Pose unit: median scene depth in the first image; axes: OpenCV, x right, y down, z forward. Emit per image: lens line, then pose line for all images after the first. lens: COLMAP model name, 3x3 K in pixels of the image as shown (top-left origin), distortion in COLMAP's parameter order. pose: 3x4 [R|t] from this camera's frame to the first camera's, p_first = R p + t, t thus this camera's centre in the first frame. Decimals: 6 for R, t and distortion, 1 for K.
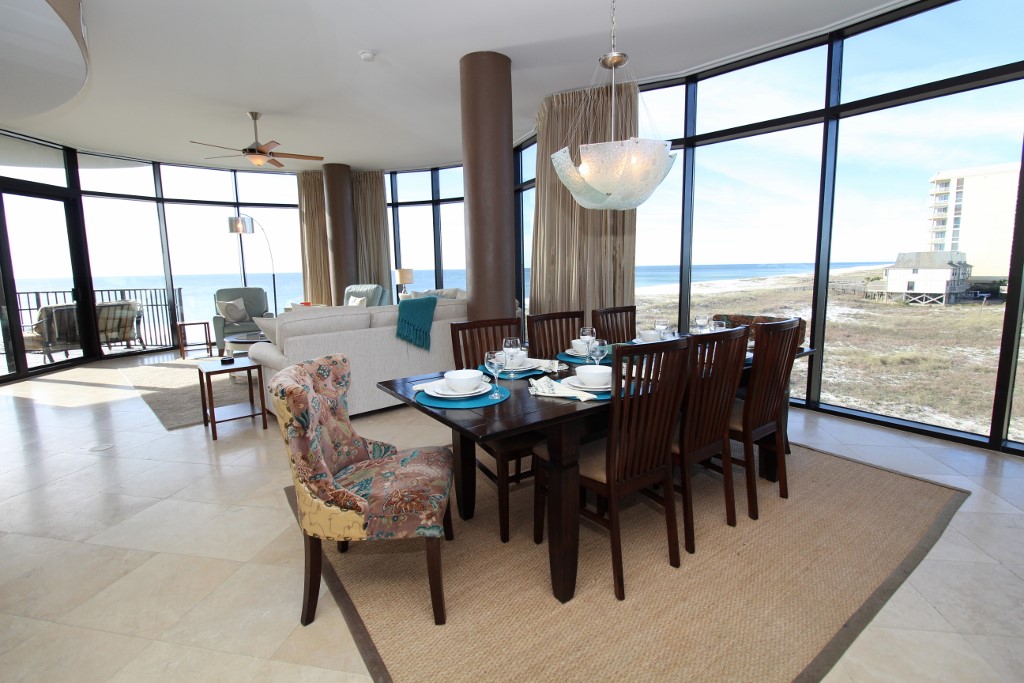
lens RADIAL K [[479.5, 0, 515.4], [0, 479.5, 333.0], [0, 0, 1]] dist [0.002984, -0.011223]
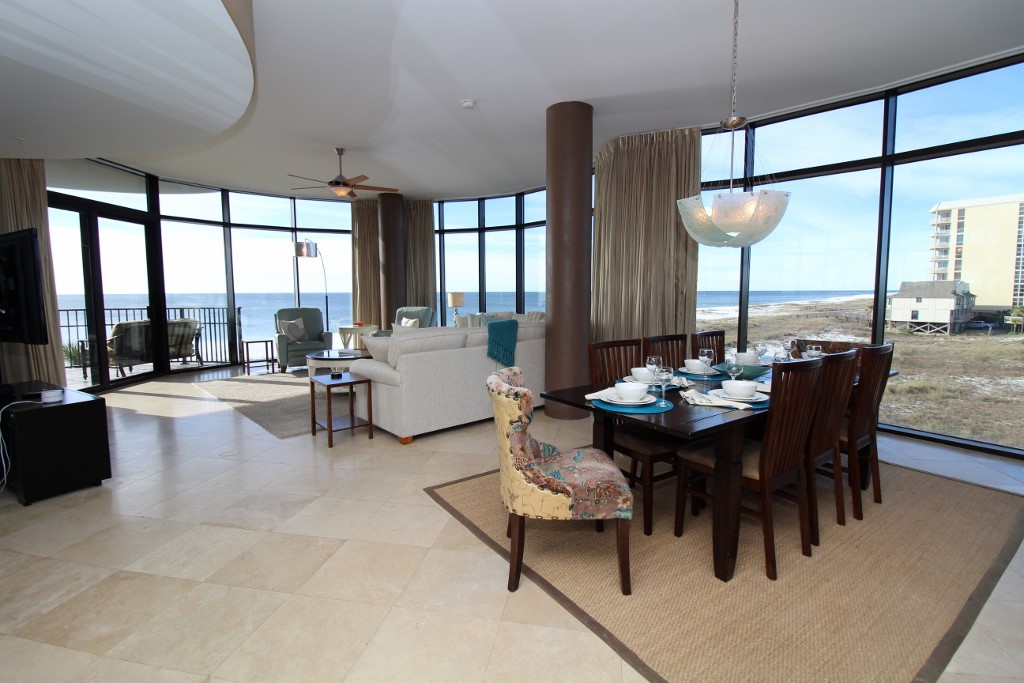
lens RADIAL K [[479.5, 0, 515.4], [0, 479.5, 333.0], [0, 0, 1]] dist [0.002984, -0.011223]
pose [[0.999877, 0.014384, -0.006267, -0.106415], [-0.014672, 0.998715, -0.048500, 0.004786], [0.005561, 0.048586, 0.998804, -0.053039]]
